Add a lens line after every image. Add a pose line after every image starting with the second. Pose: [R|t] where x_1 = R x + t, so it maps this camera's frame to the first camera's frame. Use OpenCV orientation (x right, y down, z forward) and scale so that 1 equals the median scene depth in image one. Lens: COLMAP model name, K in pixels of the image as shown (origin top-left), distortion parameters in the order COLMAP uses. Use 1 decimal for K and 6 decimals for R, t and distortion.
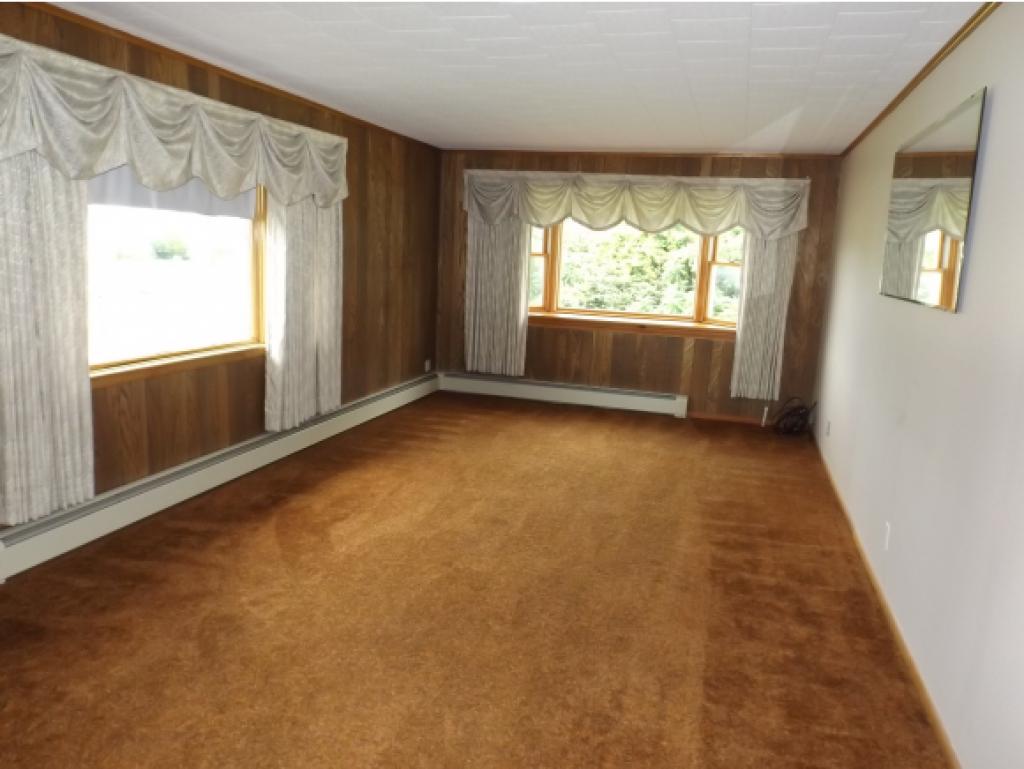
lens RADIAL K [[747.8, 0, 516.4], [0, 747.8, 382.2], [0, 0, 1]] dist [0.023625, -0.015728]
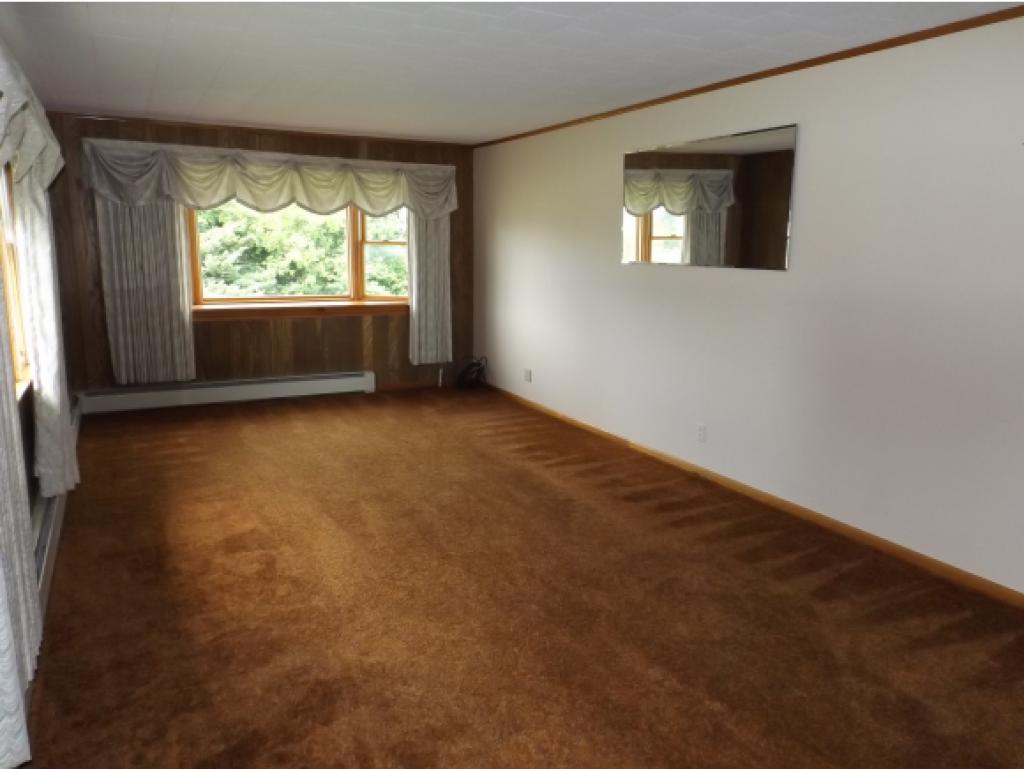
lens RADIAL K [[747.8, 0, 515.3], [0, 747.8, 385.8], [0, 0, 1]] dist [0.023625, -0.015728]
pose [[0.716143, -0.171350, 0.676593, -0.348872], [0.143516, 0.984833, 0.097508, -0.035499], [-0.683039, 0.027272, 0.729873, 0.103538]]
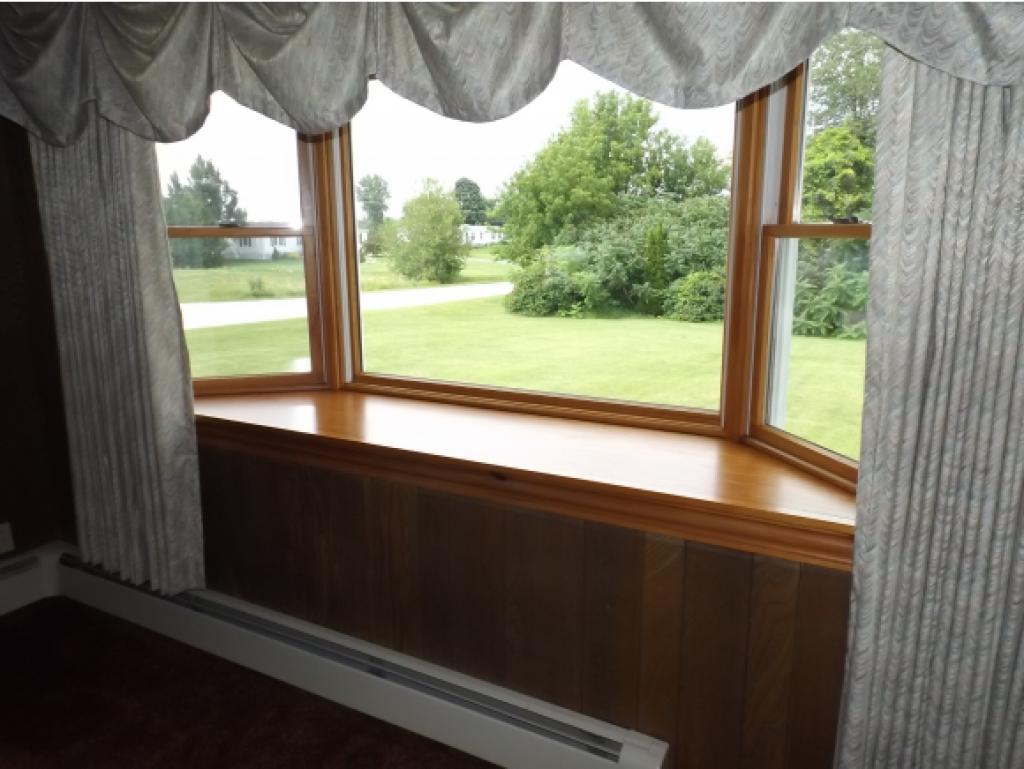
lens RADIAL K [[747.8, 0, 511.8], [0, 747.8, 384.2], [0, 0, 1]] dist [0.023625, -0.015728]
pose [[0.973923, -0.009198, -0.226692, 0.235657], [0.014070, 0.999703, 0.019888, -0.113458], [0.226442, -0.022559, 0.973763, 0.733069]]
